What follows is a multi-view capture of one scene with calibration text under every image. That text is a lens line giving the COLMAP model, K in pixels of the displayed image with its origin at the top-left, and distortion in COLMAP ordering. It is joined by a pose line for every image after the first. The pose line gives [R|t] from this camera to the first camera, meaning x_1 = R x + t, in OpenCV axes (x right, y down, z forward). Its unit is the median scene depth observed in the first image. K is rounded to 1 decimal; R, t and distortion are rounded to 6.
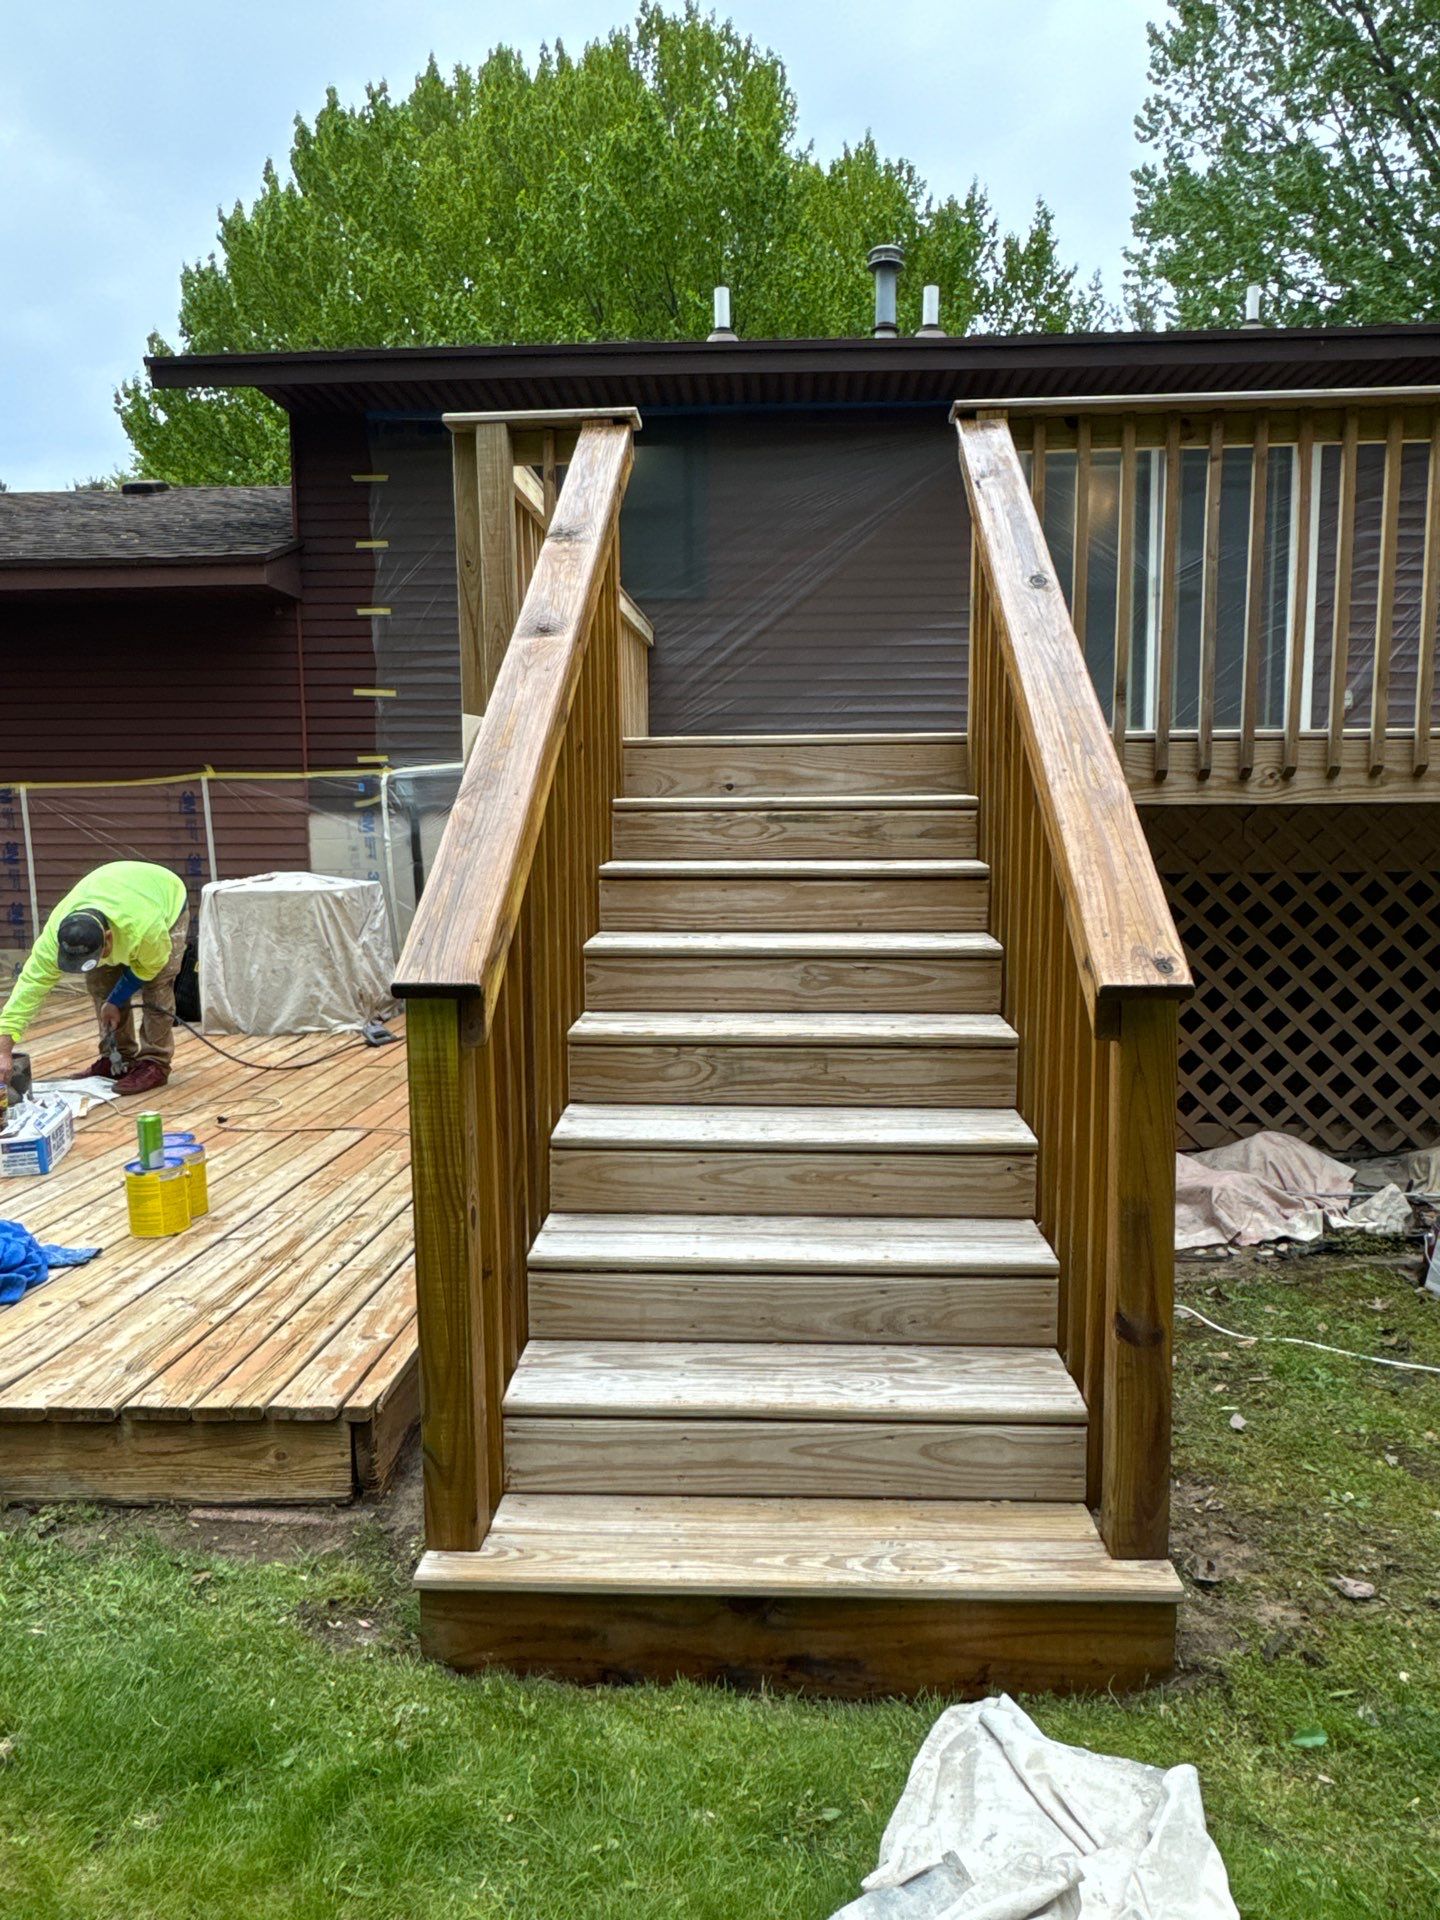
lens RADIAL K [[1341.1, 0, 730.8], [0, 1341.1, 960.7], [0, 0, 1]] dist [-0.006801, 0.002948]
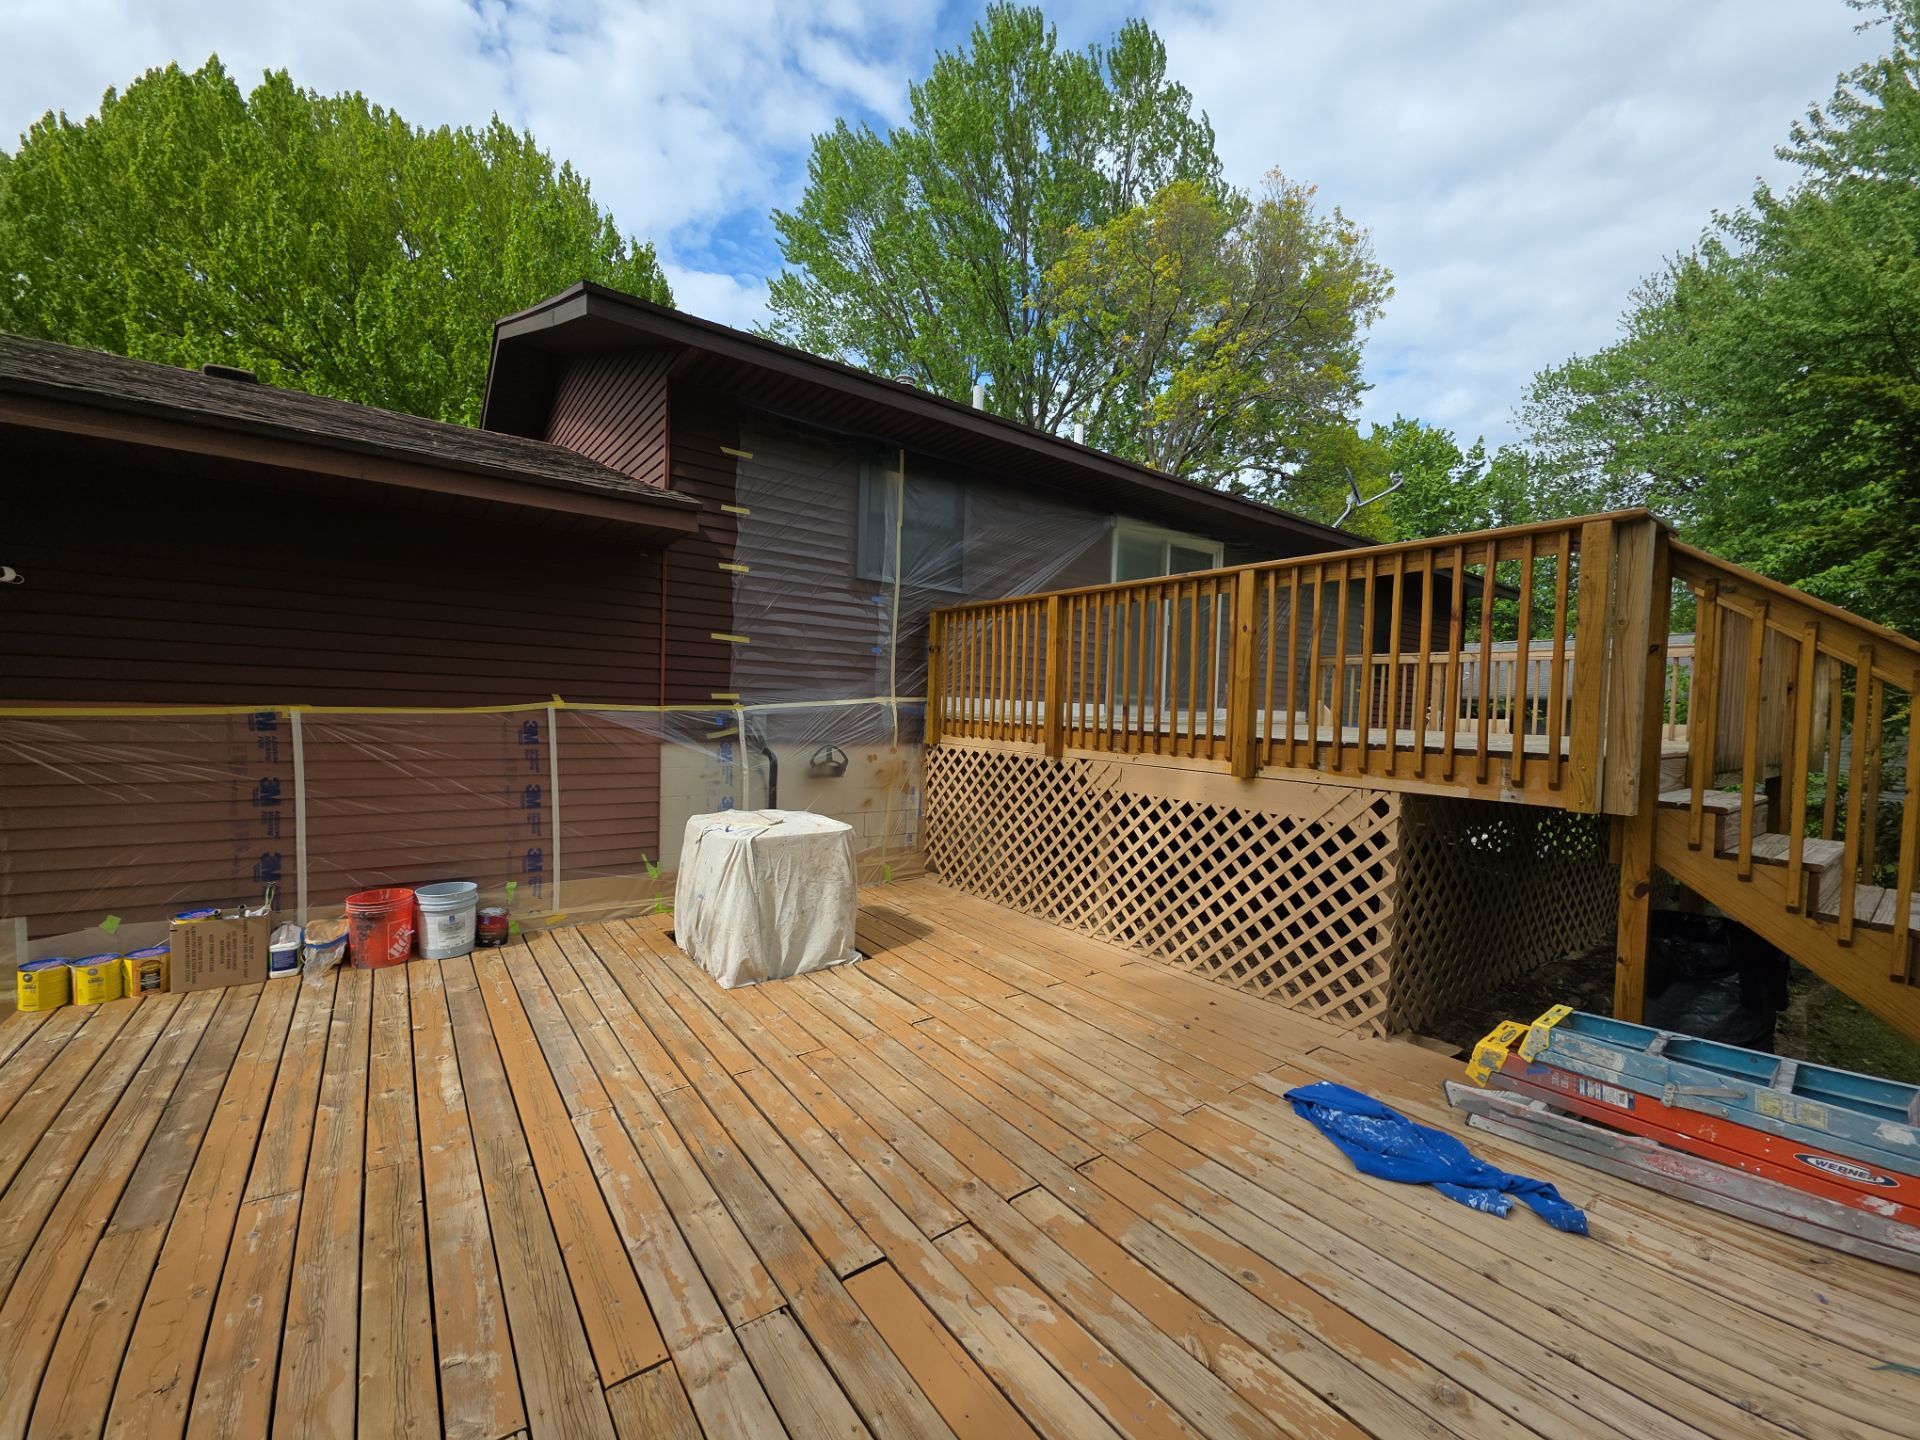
lens RADIAL K [[756.6, 0, 955.2], [0, 756.6, 726.9], [0, 0, 1]] dist [0.003684, -0.004185]
pose [[0.771946, 0.012169, 0.635572, -0.541836], [0.031707, 0.997835, -0.057616, -0.085123], [-0.634897, 0.064628, 0.769889, 0.406297]]
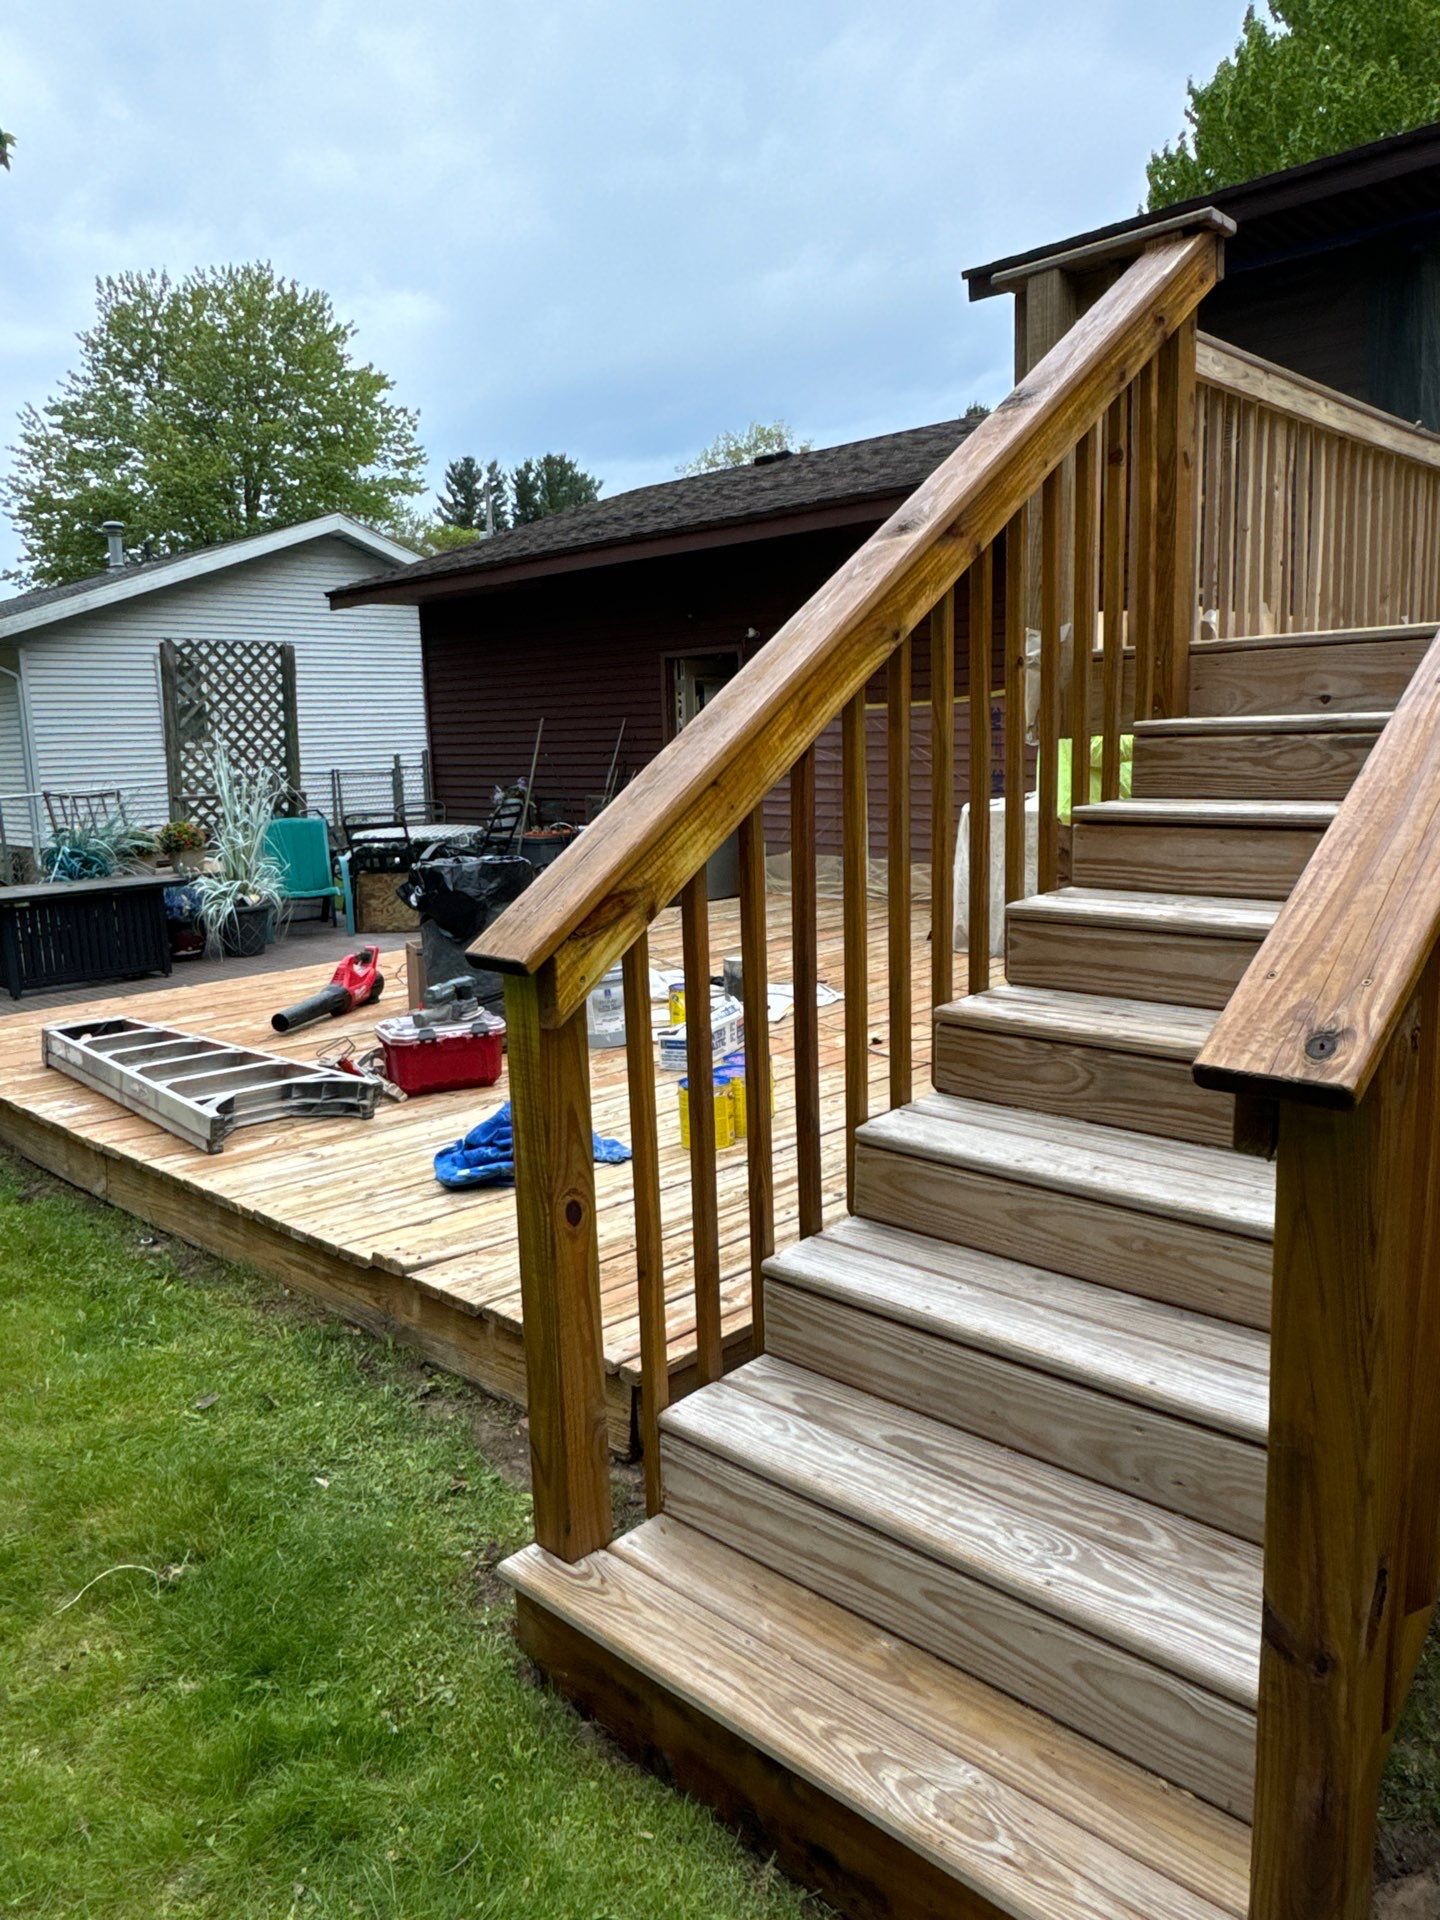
lens RADIAL K [[1341.1, 0, 723.2], [0, 1341.1, 963.2], [0, 0, 1]] dist [-0.006801, 0.002948]
pose [[0.750205, 0.093775, -0.654521, 0.122955], [-0.046130, 0.994903, 0.089669, -0.016854], [0.659594, -0.037077, 0.750707, 0.102979]]
